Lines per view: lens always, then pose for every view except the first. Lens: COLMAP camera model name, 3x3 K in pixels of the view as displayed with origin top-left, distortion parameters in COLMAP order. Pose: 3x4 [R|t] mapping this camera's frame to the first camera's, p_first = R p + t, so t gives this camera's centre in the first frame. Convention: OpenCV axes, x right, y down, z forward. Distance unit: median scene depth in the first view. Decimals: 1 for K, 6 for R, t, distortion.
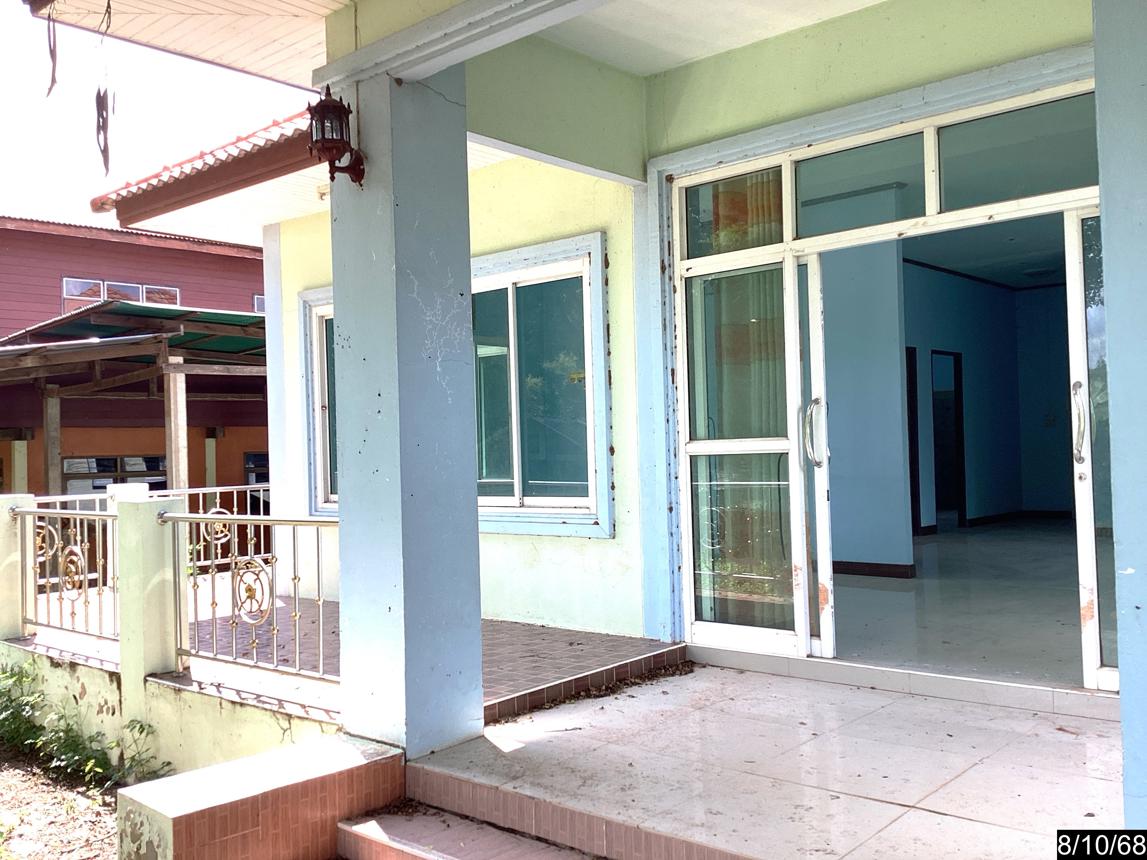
lens RADIAL K [[1050.7, 0, 578.2], [0, 1050.7, 431.3], [0, 0, 1]] dist [0.064415, 0.000000]
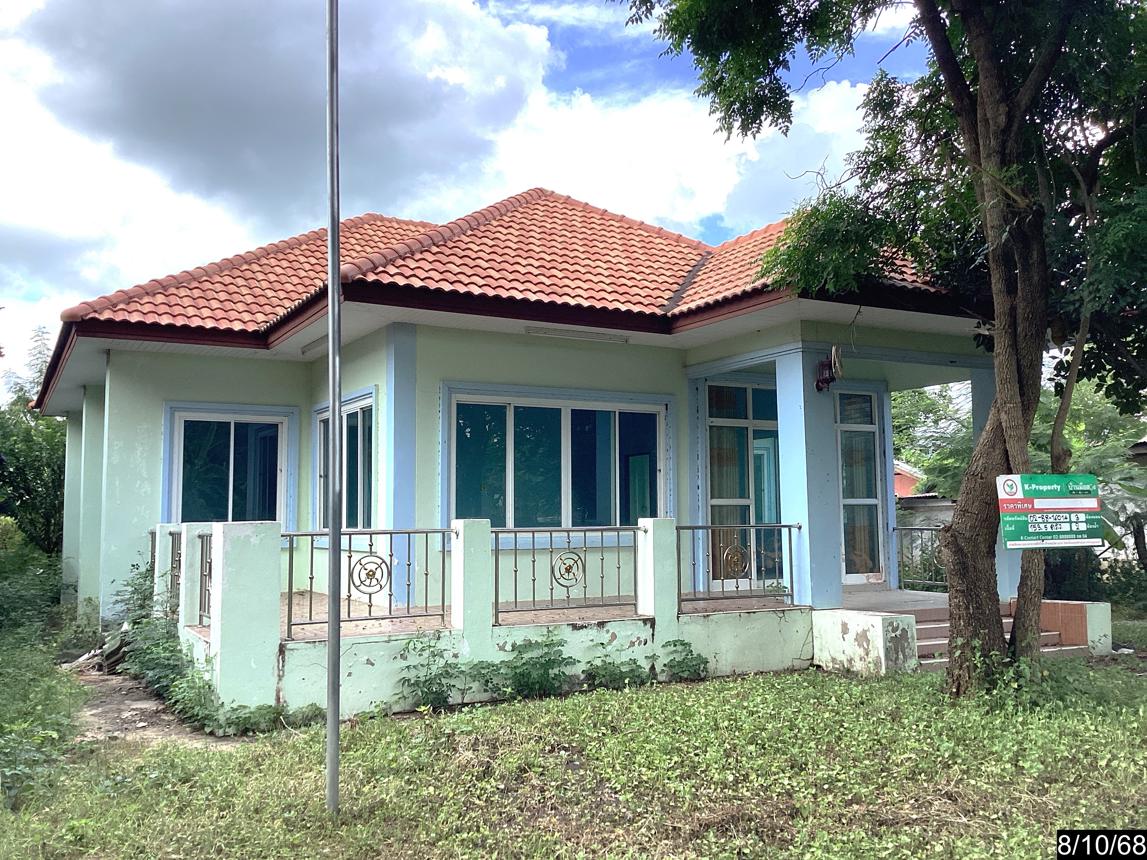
lens RADIAL K [[1050.7, 0, 573.7], [0, 1050.7, 427.5], [0, 0, 1]] dist [0.064415, 0.000000]
pose [[0.324834, 0.104516, 0.939978, -2.263926], [-0.020857, 0.994425, -0.103362, 0.103506], [-0.945541, 0.013971, 0.325203, 0.593662]]
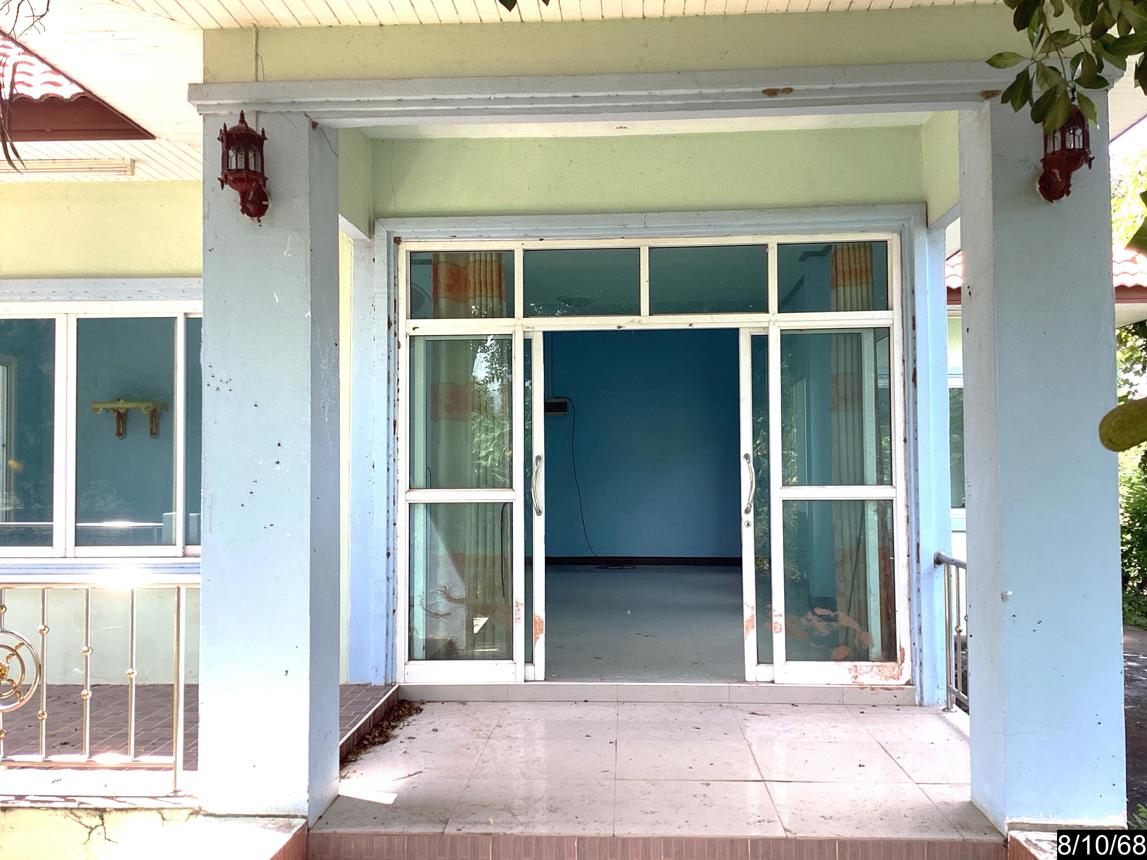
lens RADIAL K [[1050.7, 0, 579.4], [0, 1050.7, 426.3], [0, 0, 1]] dist [0.064415, 0.000000]
pose [[0.780794, 0.051853, 0.622633, -0.455915], [-0.030737, 0.998531, -0.044614, -0.013310], [-0.624032, 0.015696, 0.781241, 0.069846]]
